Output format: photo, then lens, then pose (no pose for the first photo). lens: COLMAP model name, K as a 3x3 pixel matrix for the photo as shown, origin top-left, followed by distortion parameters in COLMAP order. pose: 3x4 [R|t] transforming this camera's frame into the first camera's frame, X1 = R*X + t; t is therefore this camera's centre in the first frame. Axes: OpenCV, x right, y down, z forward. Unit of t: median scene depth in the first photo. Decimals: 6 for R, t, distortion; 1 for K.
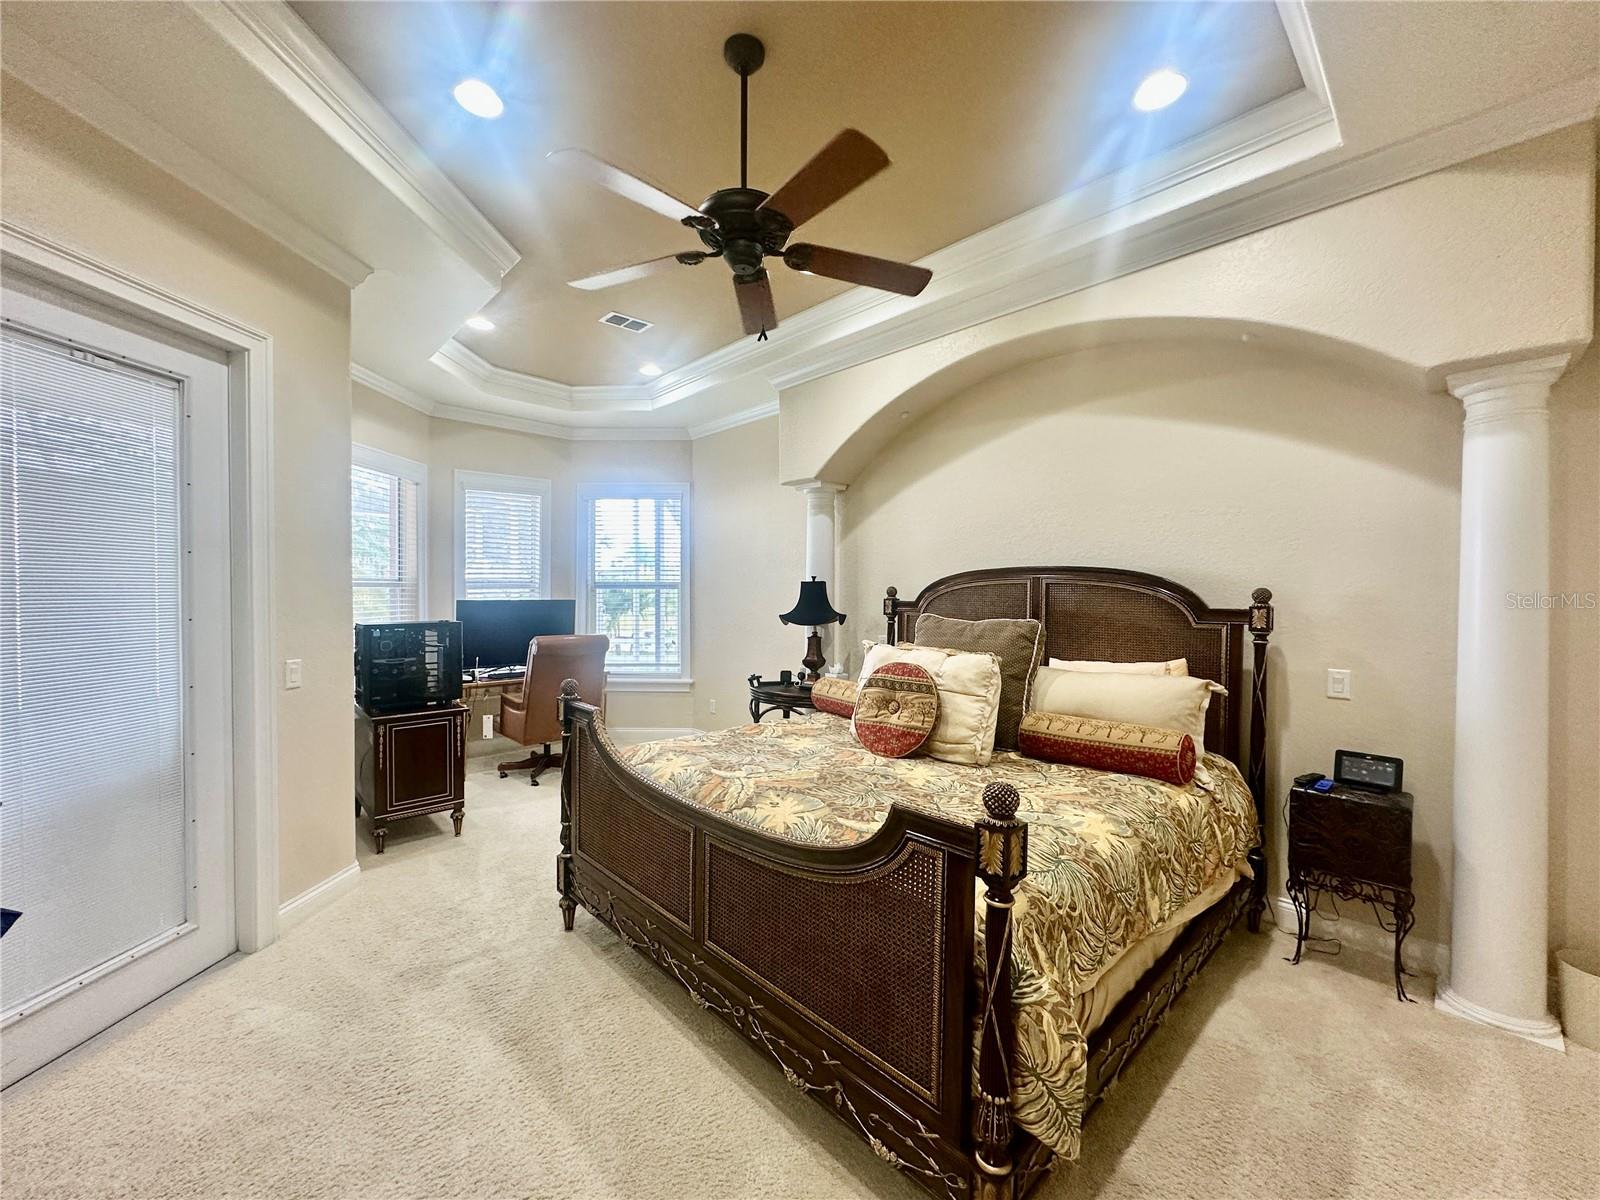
lens RADIAL K [[637.9, 0, 798.4], [0, 637.9, 597.2], [0, 0, 1]] dist [-0.003293, 0.001060]
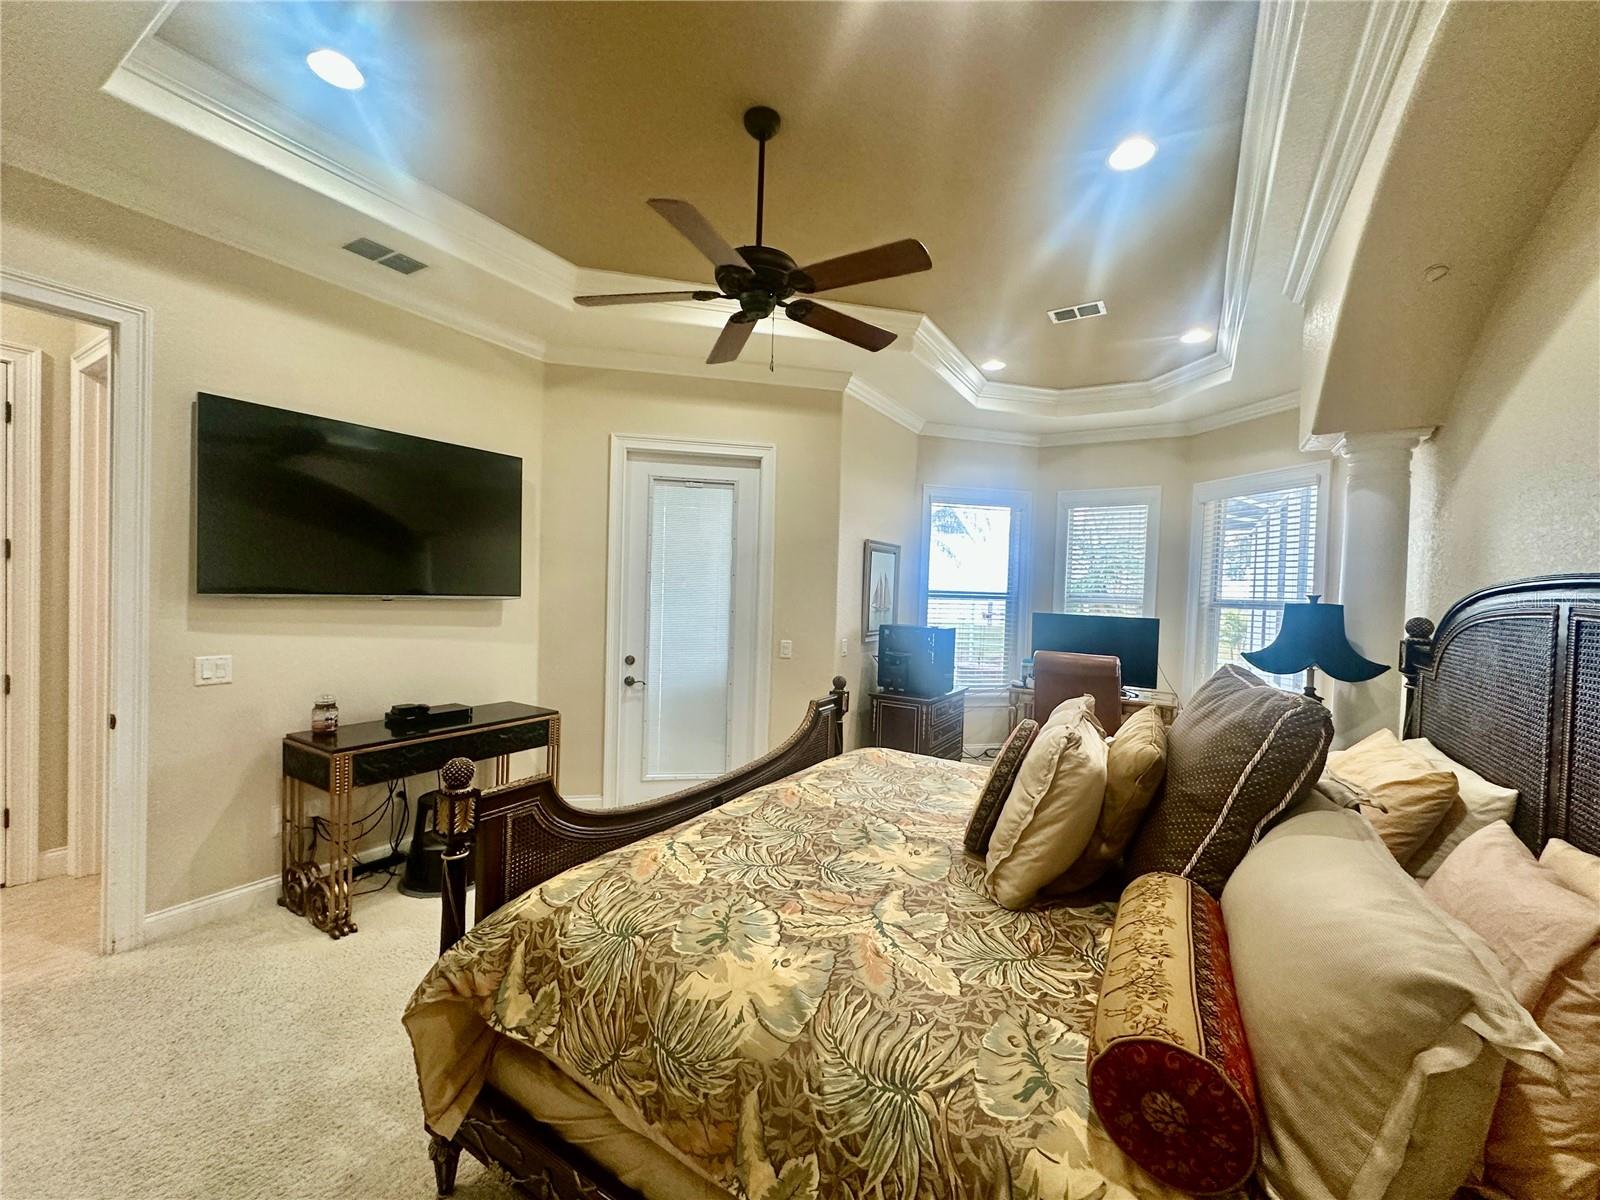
lens RADIAL K [[637.9, 0, 799.5], [0, 637.9, 601.1], [0, 0, 1]] dist [-0.003293, 0.001060]
pose [[0.266835, 0.024637, -0.963427, 0.831784], [-0.042422, 0.999005, 0.013797, -0.026509], [0.962808, 0.037189, 0.267615, 0.650026]]
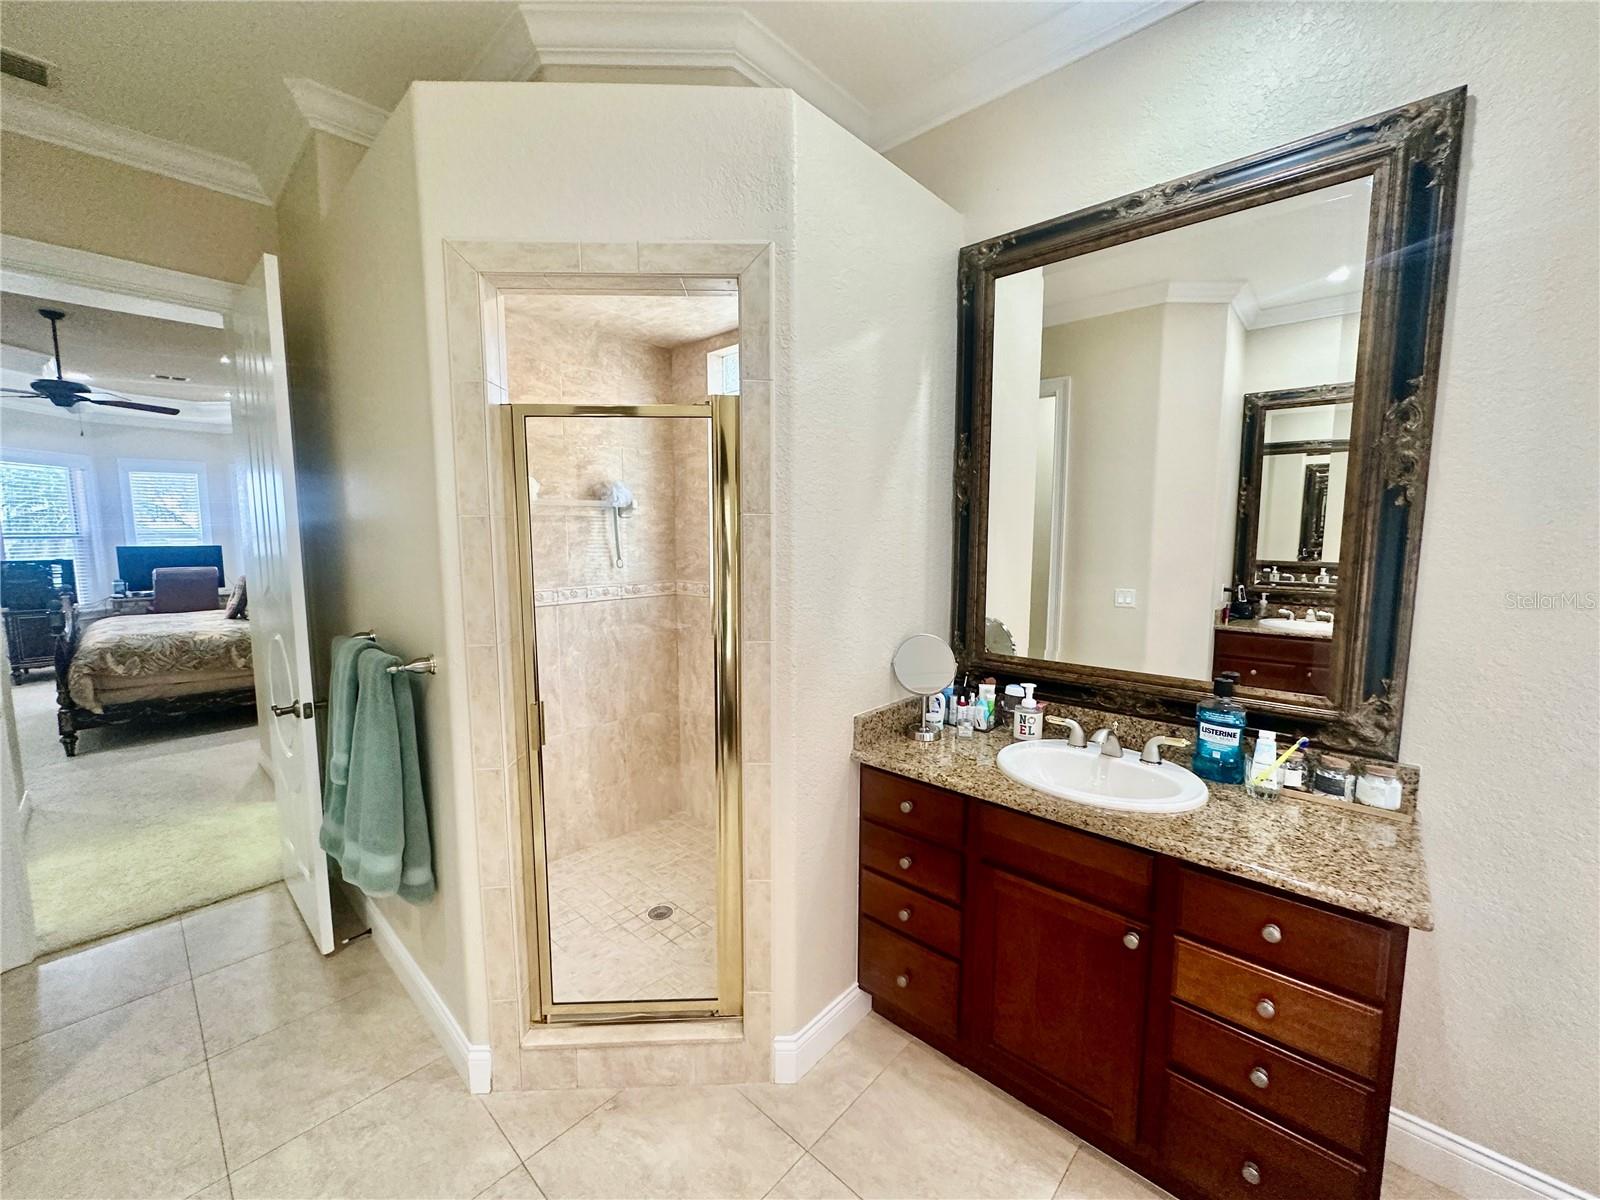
lens RADIAL K [[637.9, 0, 798.2], [0, 637.9, 601.5], [0, 0, 1]] dist [-0.003293, 0.001060]
pose [[0.996939, -0.013008, 0.077089, 1.983550], [0.005873, 0.995736, 0.092061, 0.010287], [-0.077958, -0.091326, 0.992765, -1.308882]]
